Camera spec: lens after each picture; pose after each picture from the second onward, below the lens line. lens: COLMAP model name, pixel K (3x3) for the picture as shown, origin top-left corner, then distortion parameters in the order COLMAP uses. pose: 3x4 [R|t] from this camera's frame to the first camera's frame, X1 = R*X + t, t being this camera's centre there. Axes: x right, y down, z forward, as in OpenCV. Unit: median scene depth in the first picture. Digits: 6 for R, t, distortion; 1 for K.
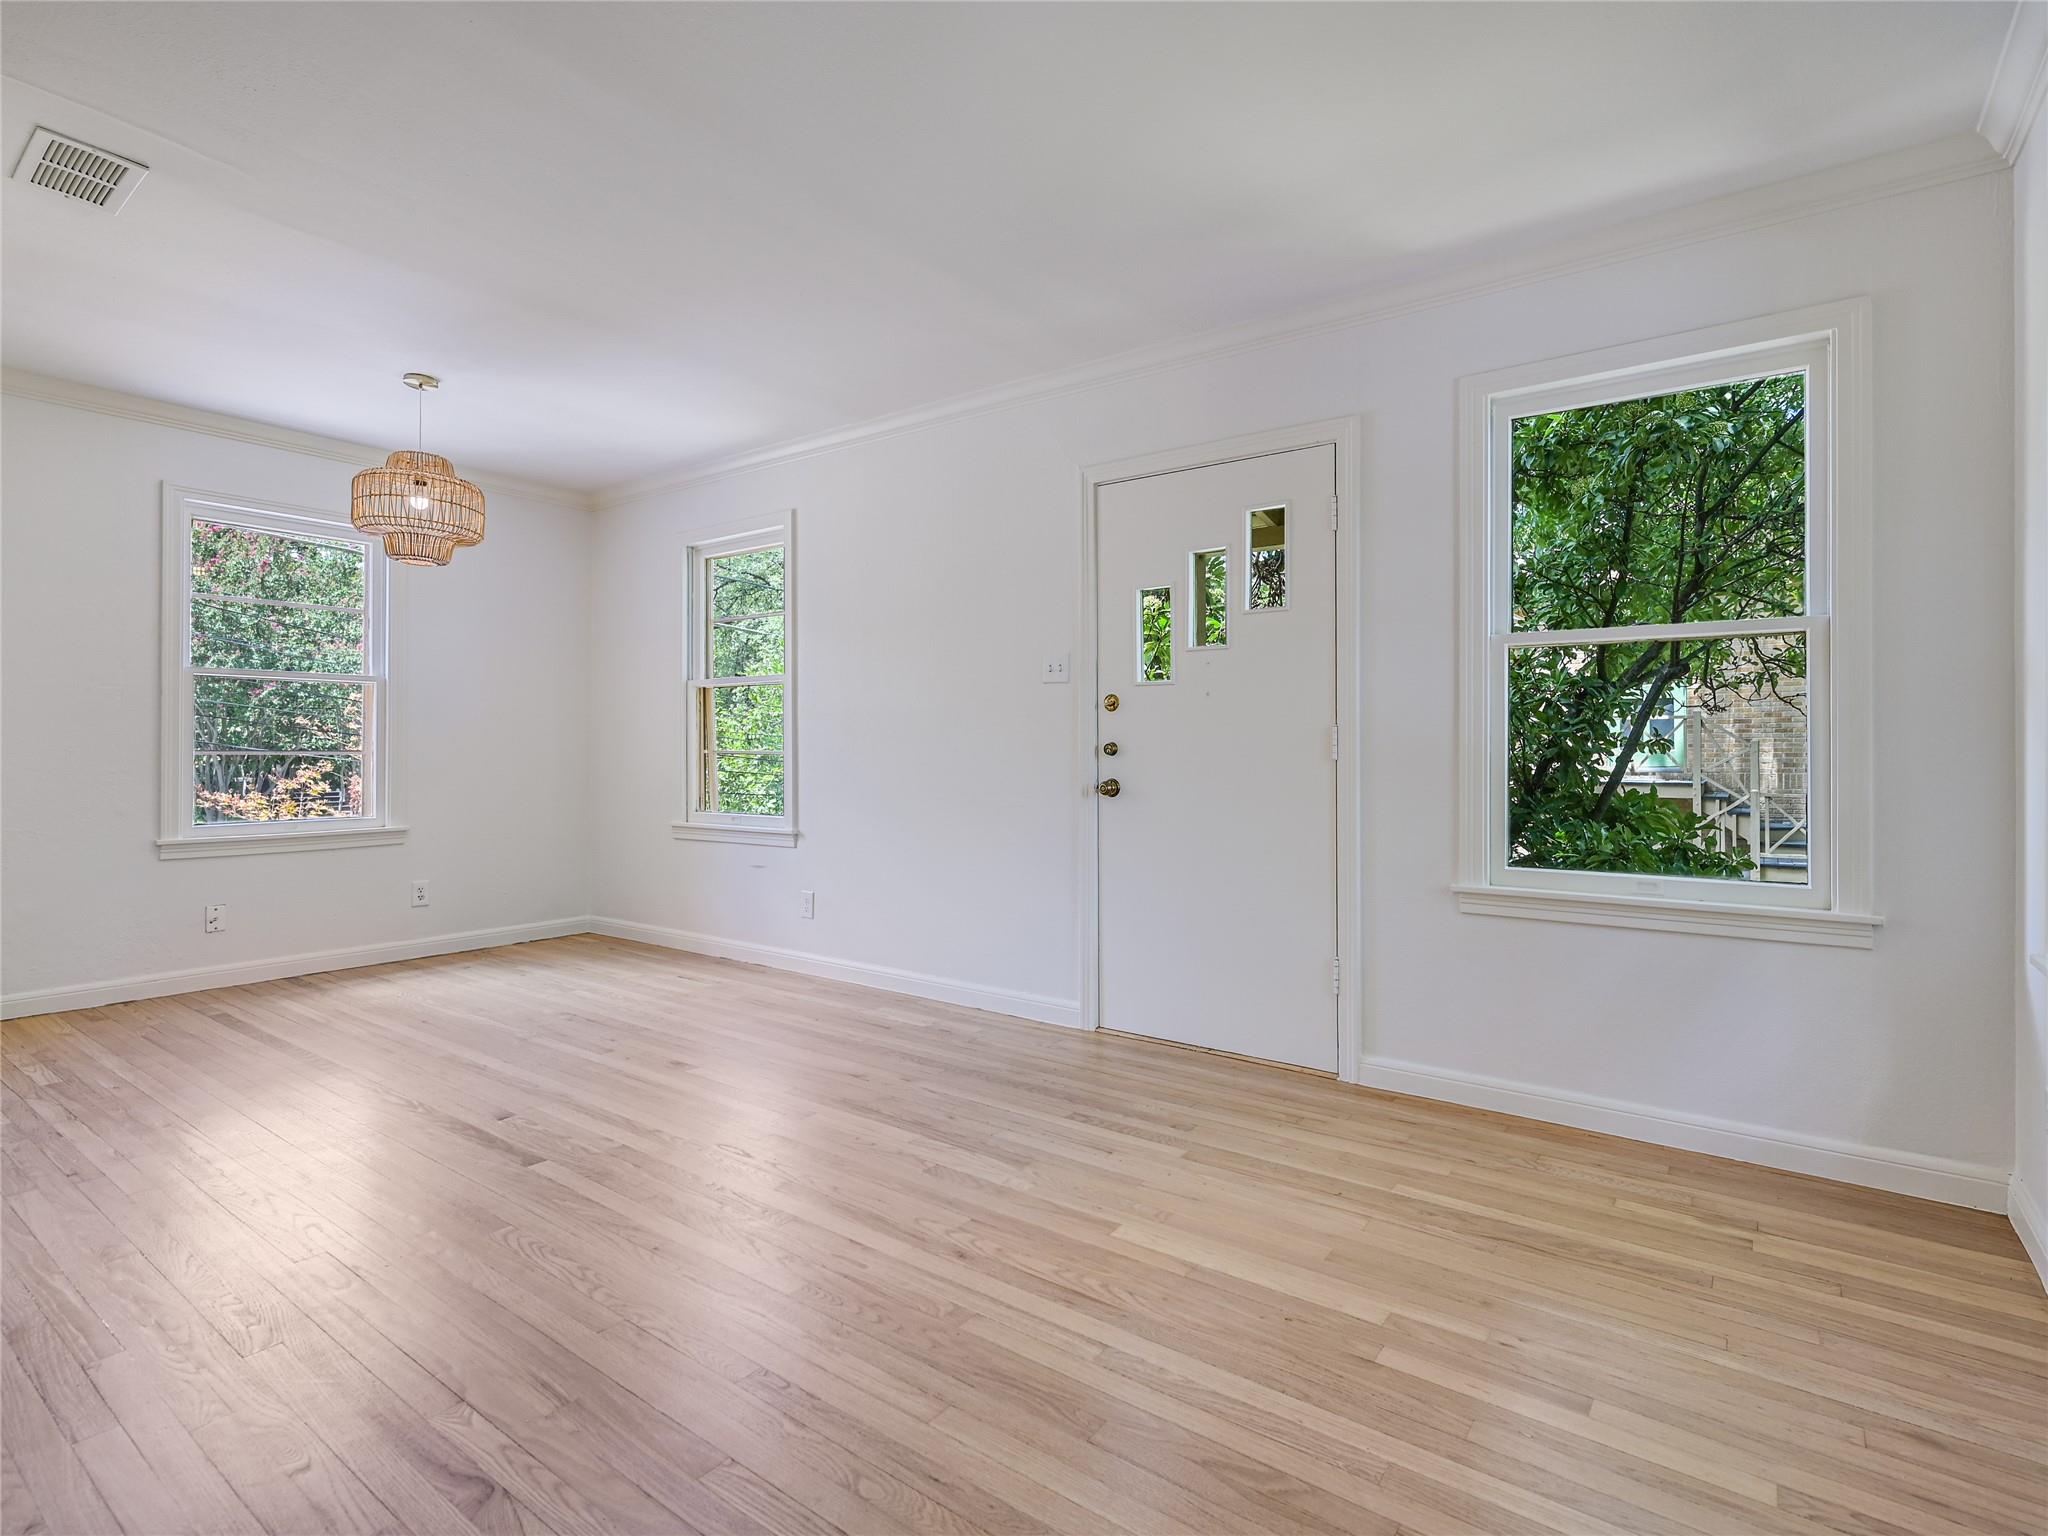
lens RADIAL K [[1014.3, 0, 1022.4], [0, 1014.3, 746.6], [0, 0, 1]] dist [0.002130, 0.000718]
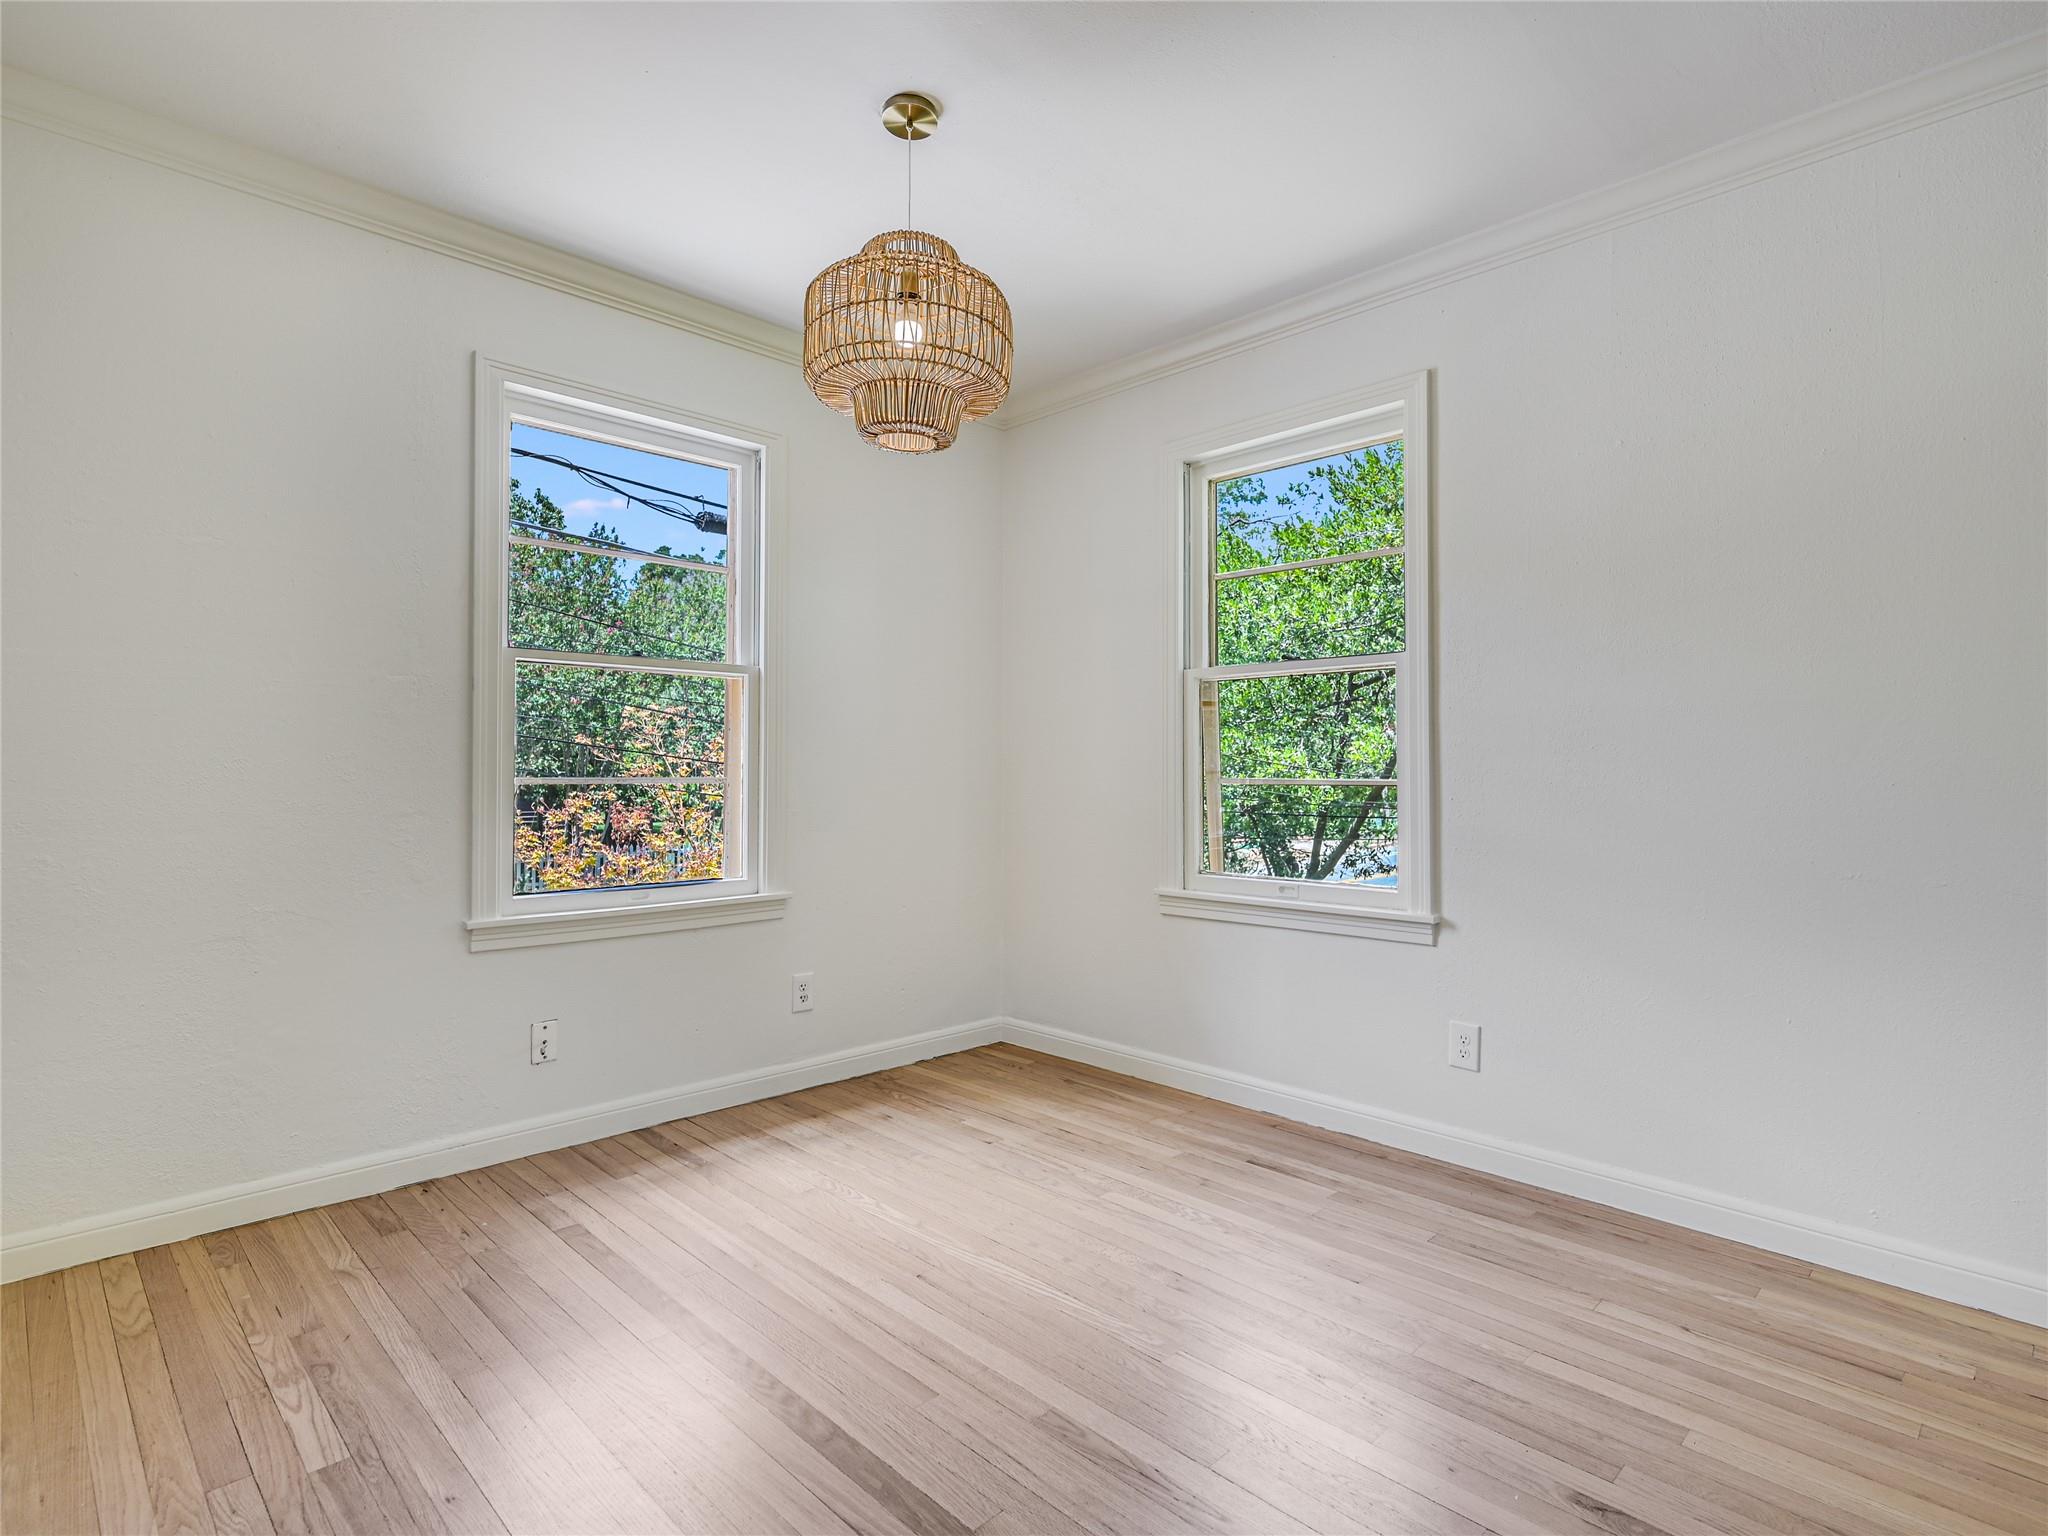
lens RADIAL K [[1042.7, 0, 1032.5], [0, 1042.7, 768.2], [0, 0, 1]] dist [0.003535, 0.000781]
pose [[0.988186, 0.000397, -0.153259, -0.403745], [-0.000471, 1.000000, -0.000444, -0.002874], [0.153259, 0.000511, 0.988186, 0.412034]]
